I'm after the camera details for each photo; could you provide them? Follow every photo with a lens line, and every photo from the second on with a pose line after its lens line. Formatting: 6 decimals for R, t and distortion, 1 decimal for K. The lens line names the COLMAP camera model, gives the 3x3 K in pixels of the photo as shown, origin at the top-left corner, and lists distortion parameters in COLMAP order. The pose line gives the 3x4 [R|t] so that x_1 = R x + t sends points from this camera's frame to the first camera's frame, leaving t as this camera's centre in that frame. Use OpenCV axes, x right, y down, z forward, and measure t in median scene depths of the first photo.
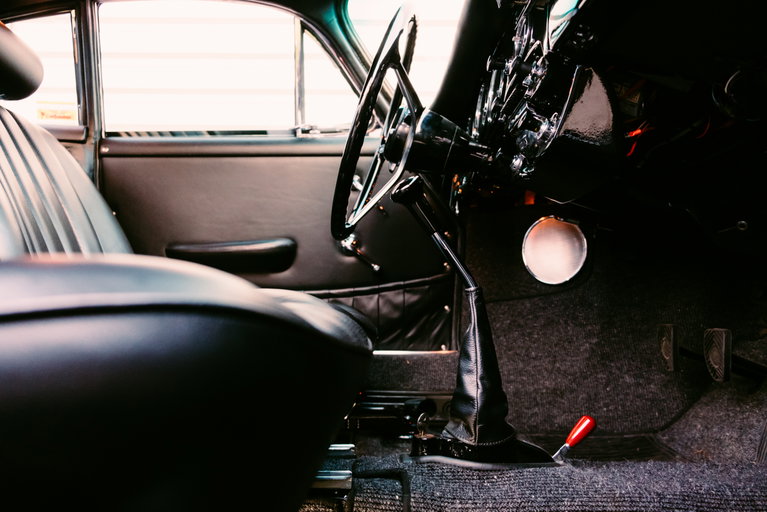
lens RADIAL K [[598.4, 0, 382.3], [0, 598.4, 249.9], [0, 0, 1]] dist [-0.032316, 0.021921]
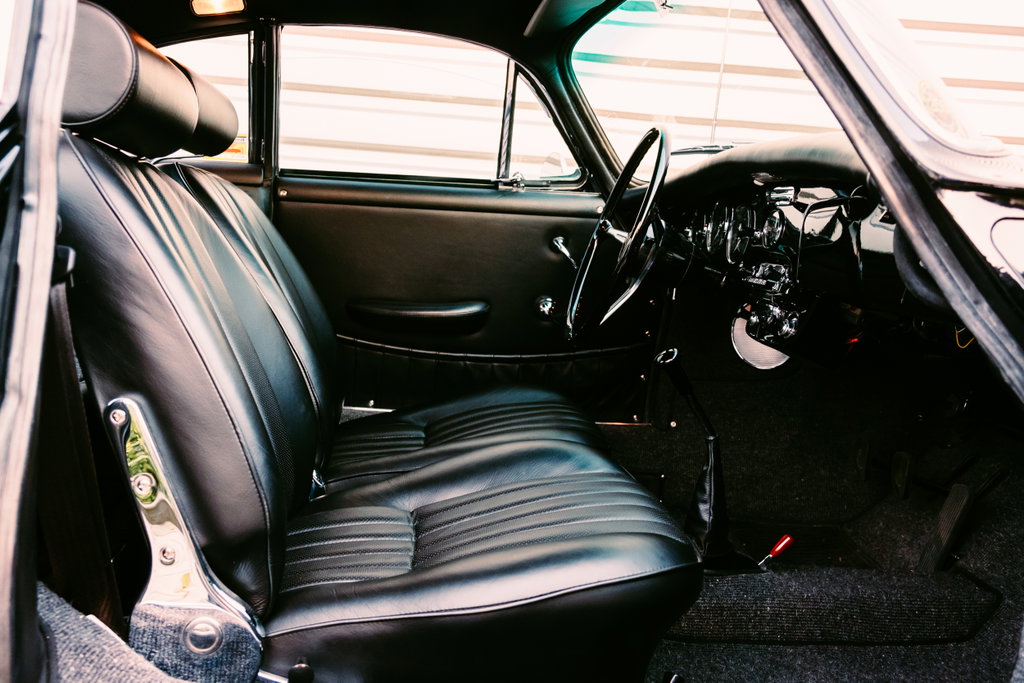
lens RADIAL K [[989.0, 0, 510.4], [0, 989.0, 337.2], [0, 0, 1]] dist [-0.005340, 0.000000]
pose [[0.995763, 0.048843, 0.077915, -0.268305], [-0.064310, 0.975507, 0.210359, -0.333642], [-0.065732, -0.214479, 0.974514, -0.577274]]
